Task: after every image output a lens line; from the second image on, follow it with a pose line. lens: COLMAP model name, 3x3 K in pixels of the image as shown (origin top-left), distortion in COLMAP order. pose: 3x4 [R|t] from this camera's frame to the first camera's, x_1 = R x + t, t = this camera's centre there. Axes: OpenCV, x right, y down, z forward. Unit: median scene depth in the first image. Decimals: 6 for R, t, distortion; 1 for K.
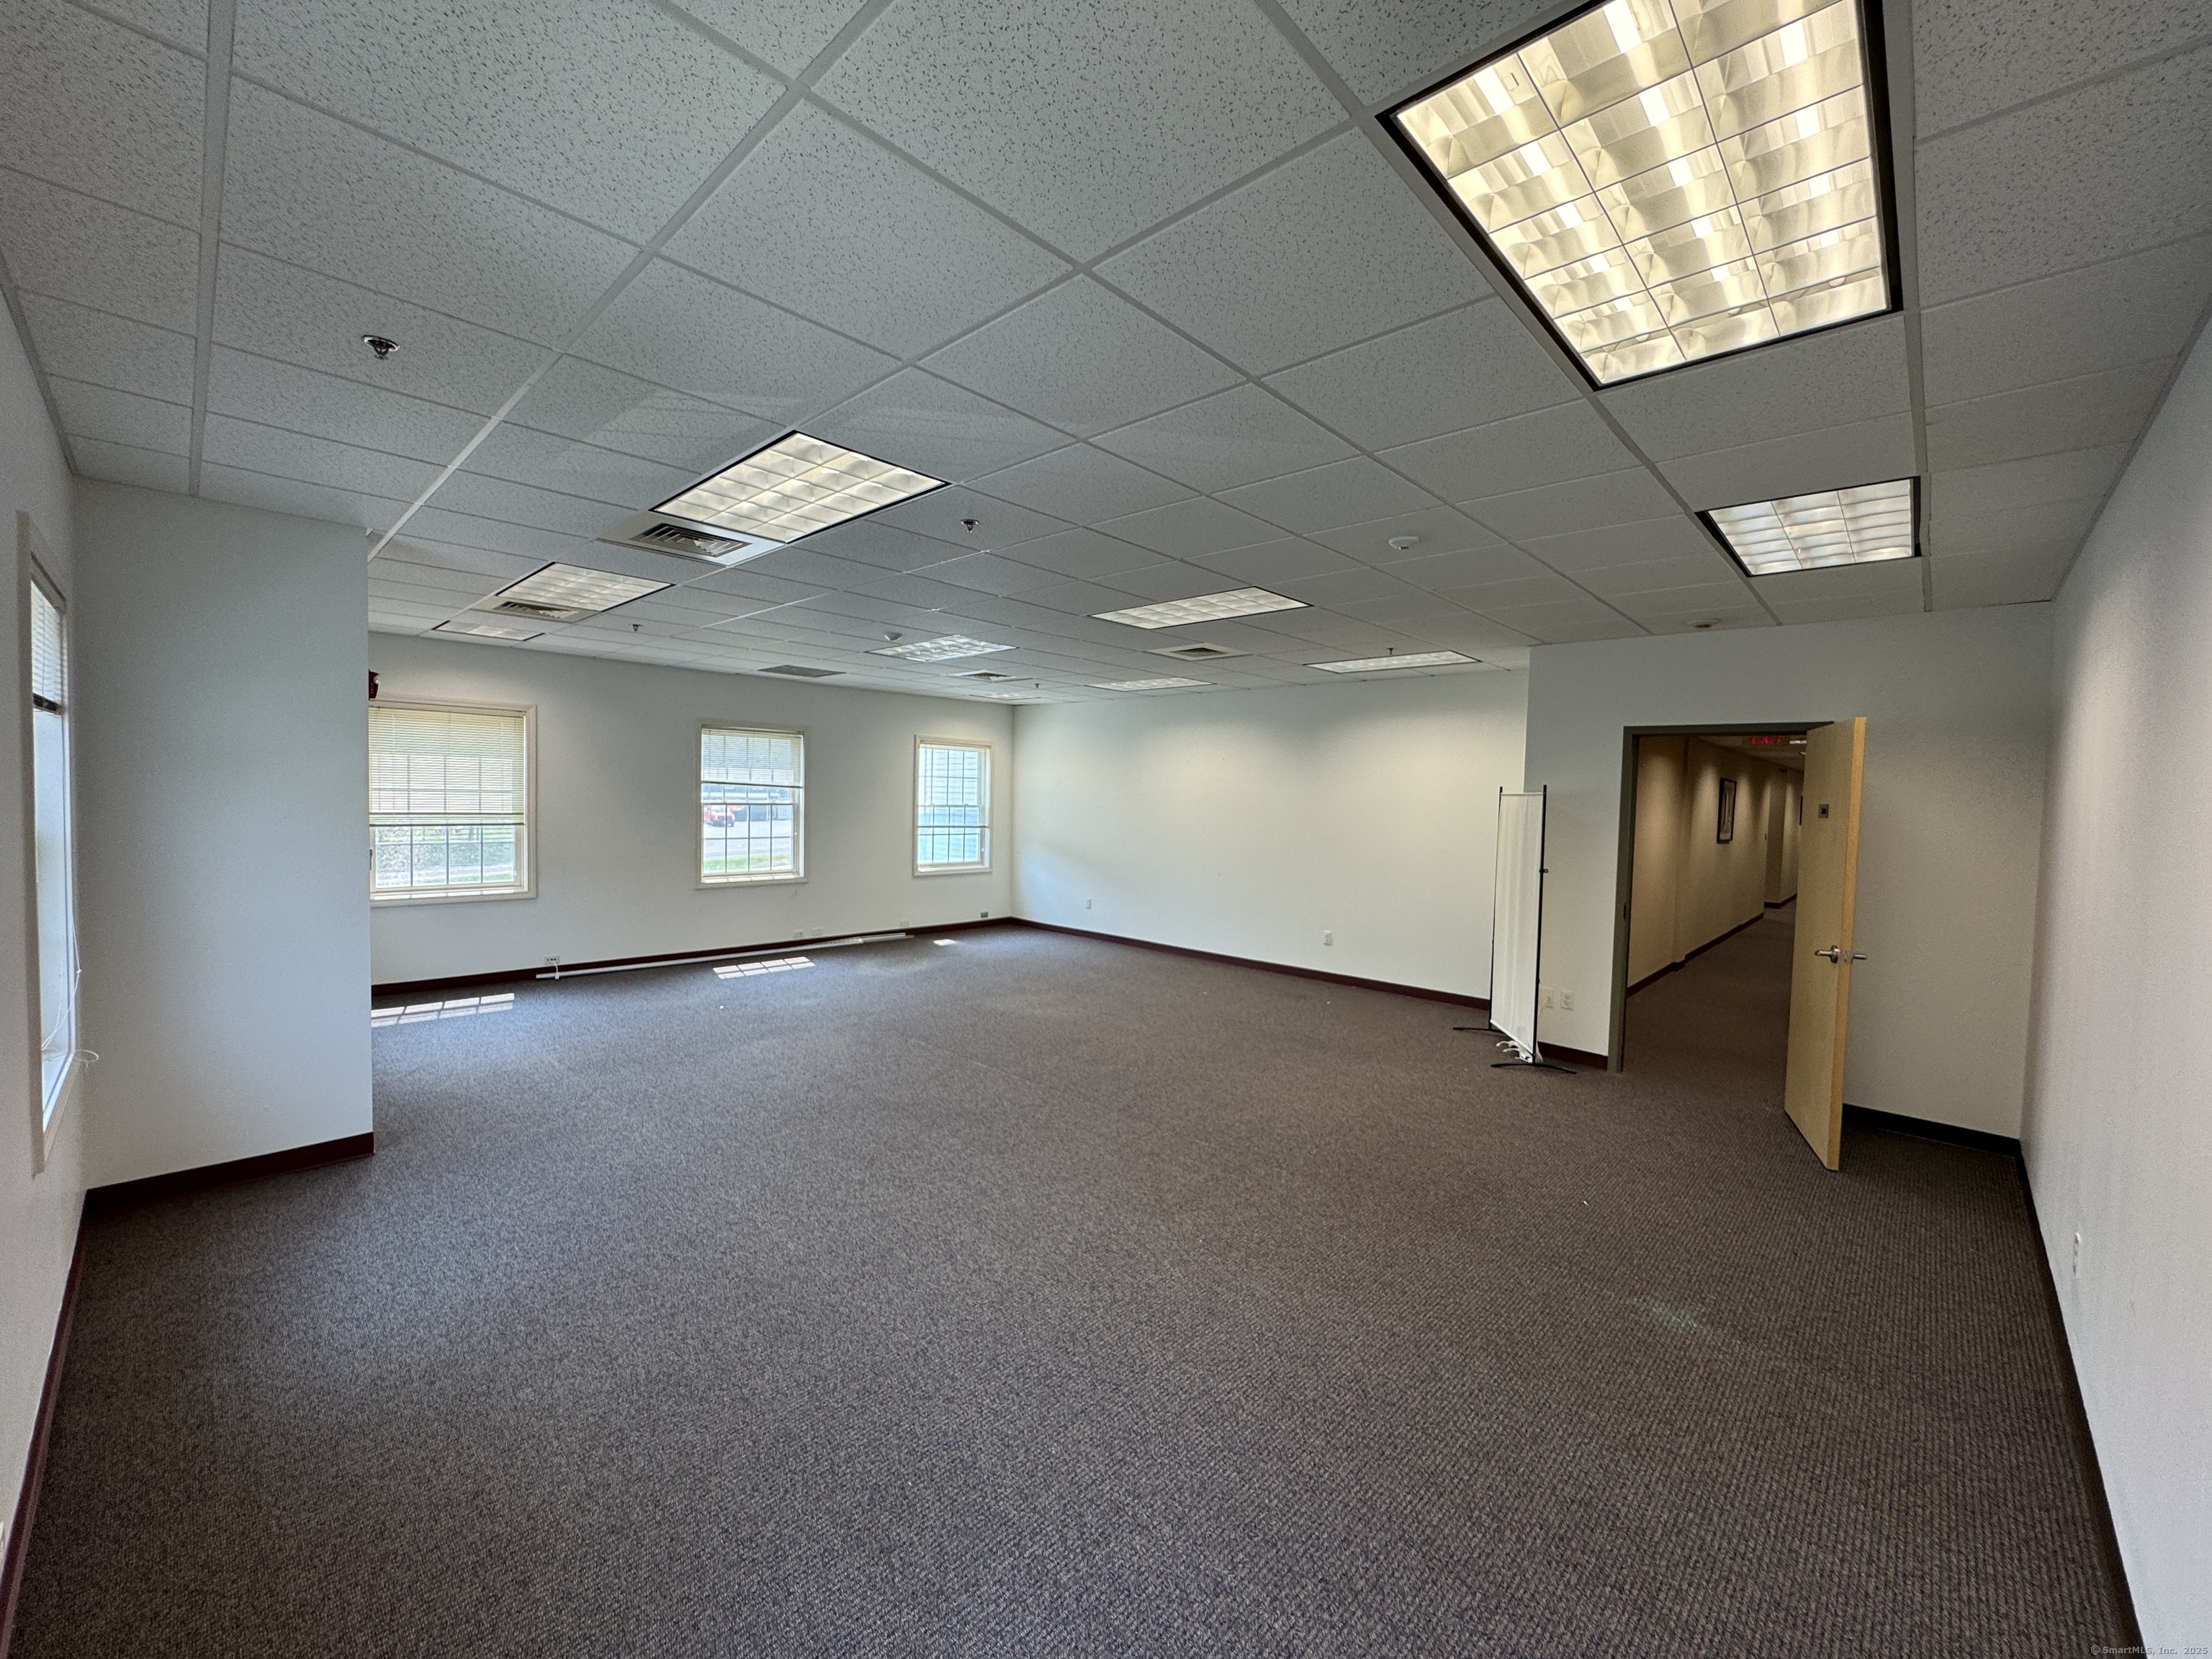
lens RADIAL K [[883.2, 0, 1106.7], [0, 883.2, 826.3], [0, 0, 1]] dist [-0.000549, -0.000236]
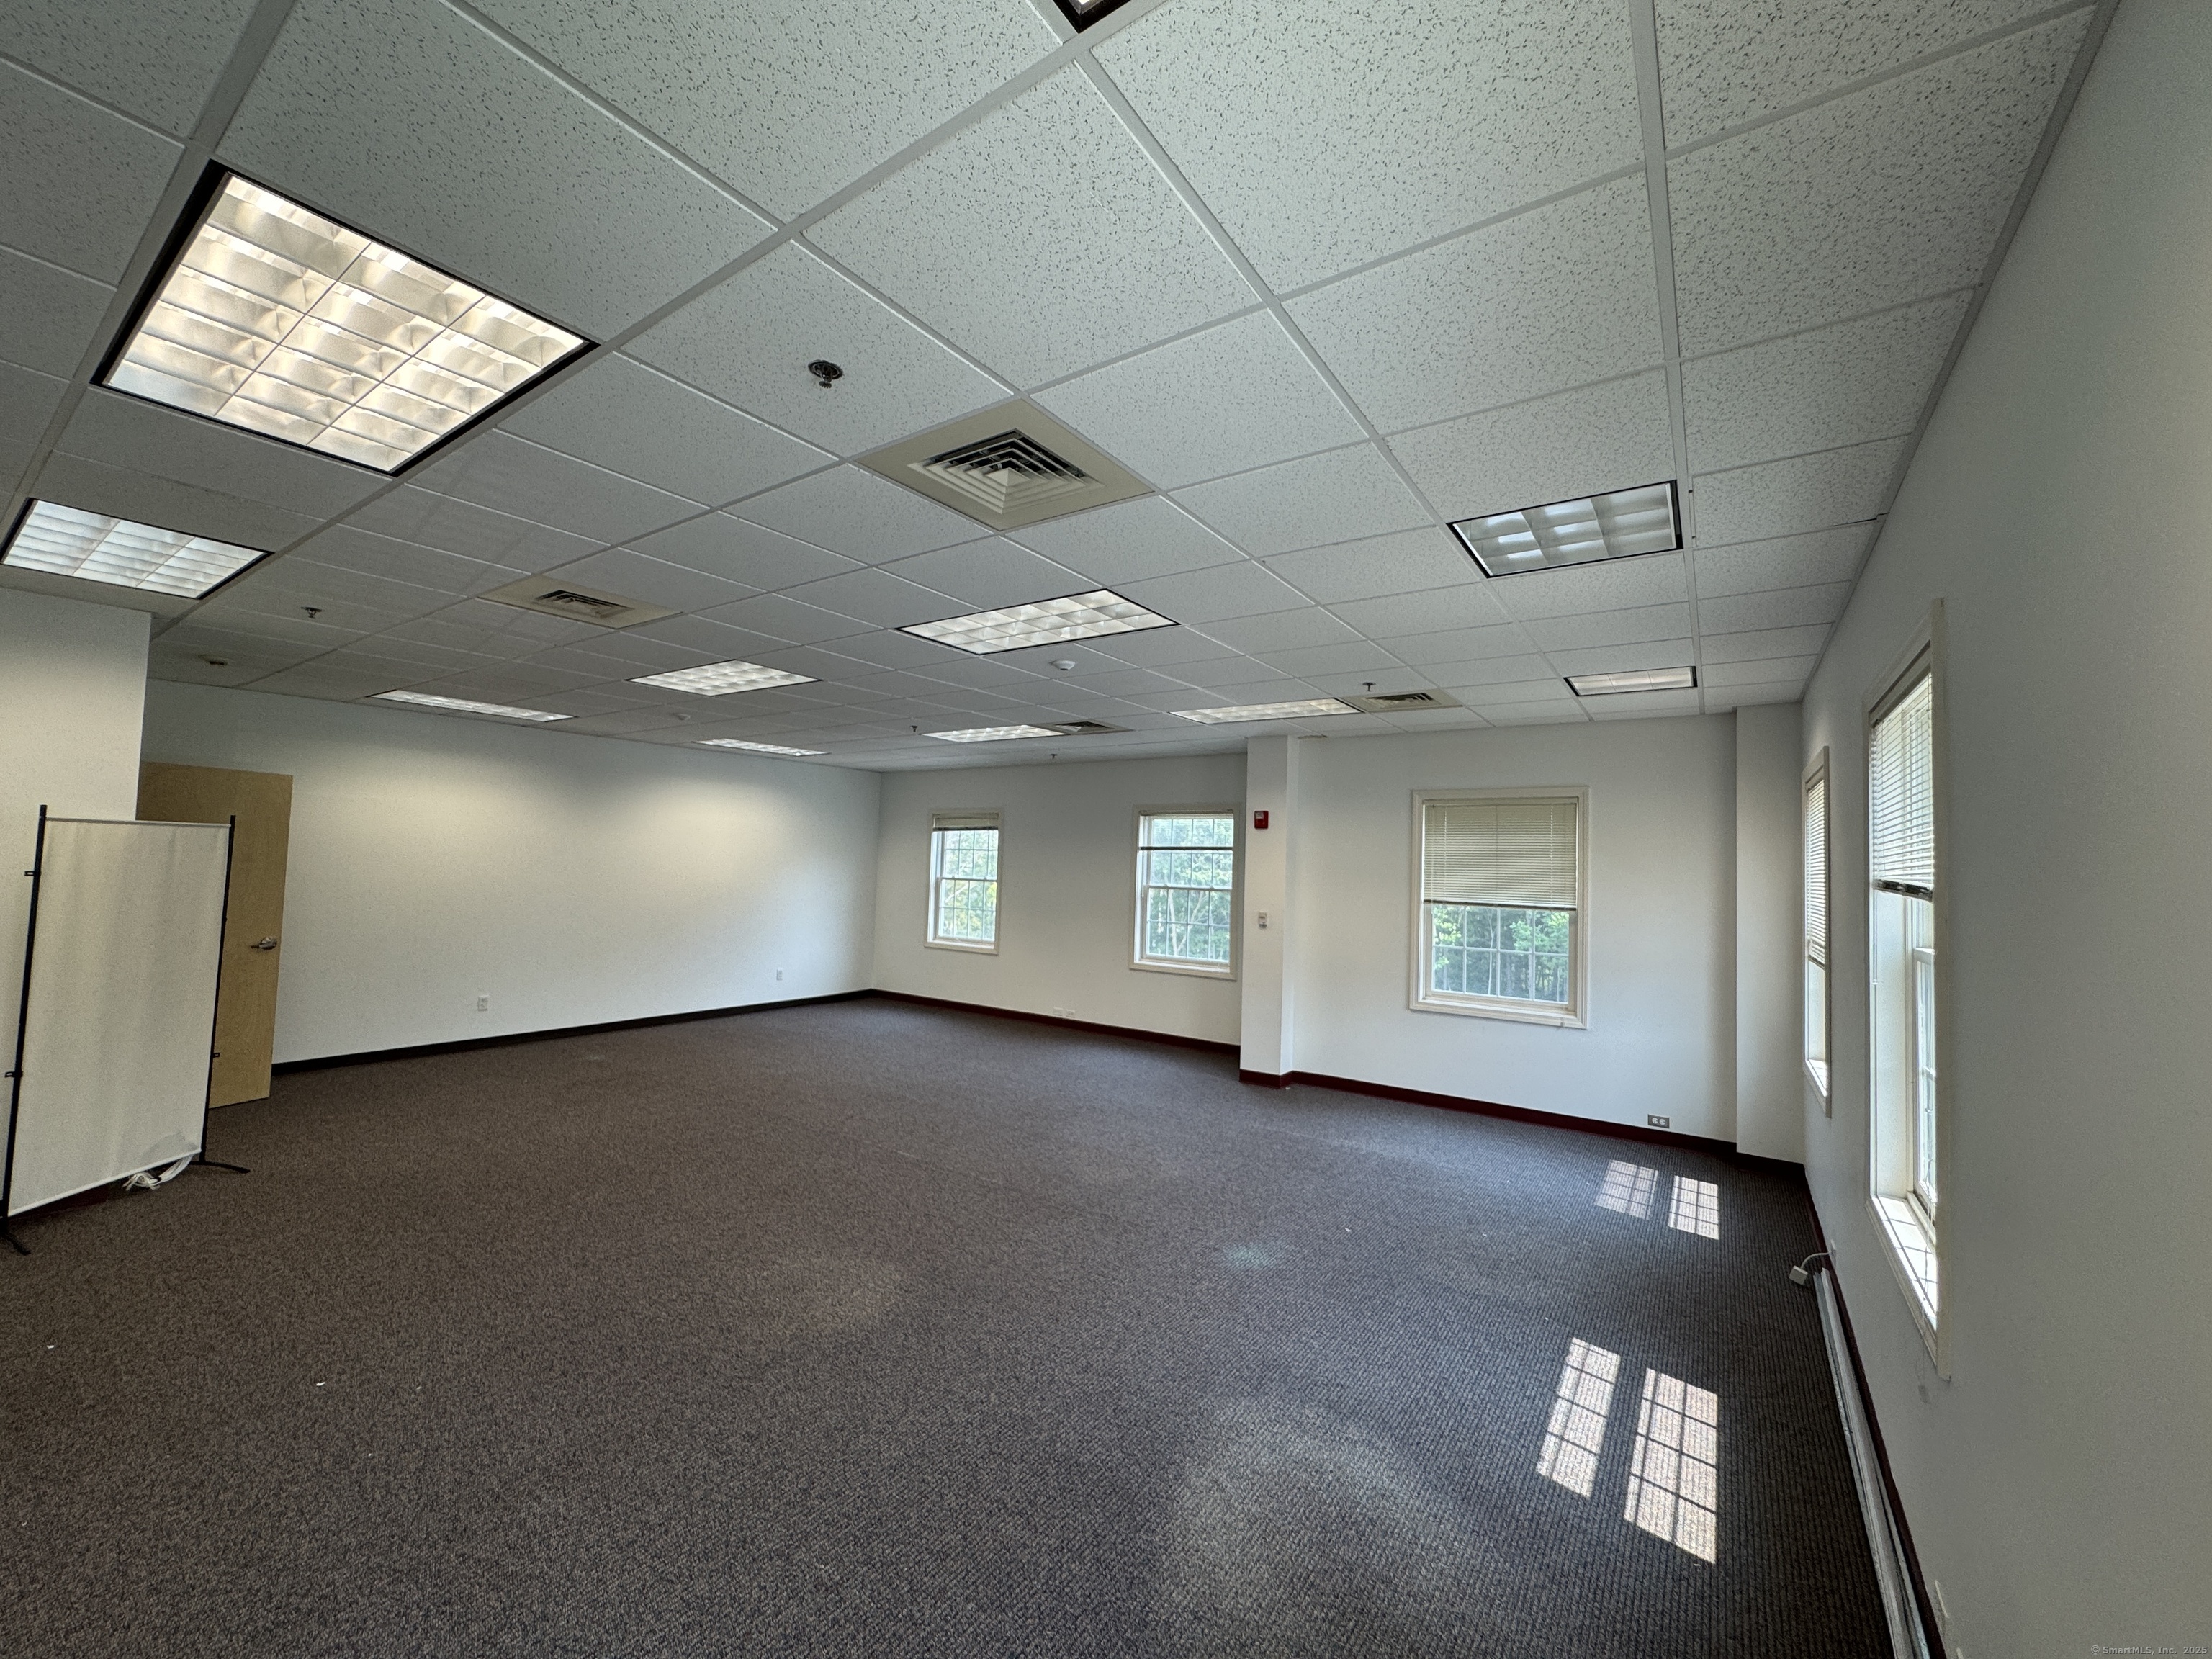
lens RADIAL K [[883.2, 0, 1099.2], [0, 883.2, 823.6], [0, 0, 1]] dist [-0.000549, -0.000236]
pose [[-0.988248, -0.061687, -0.139859, -0.205191], [-0.061250, 0.998095, -0.007433, -0.087529], [0.140051, 0.001220, -0.990144, 2.072902]]
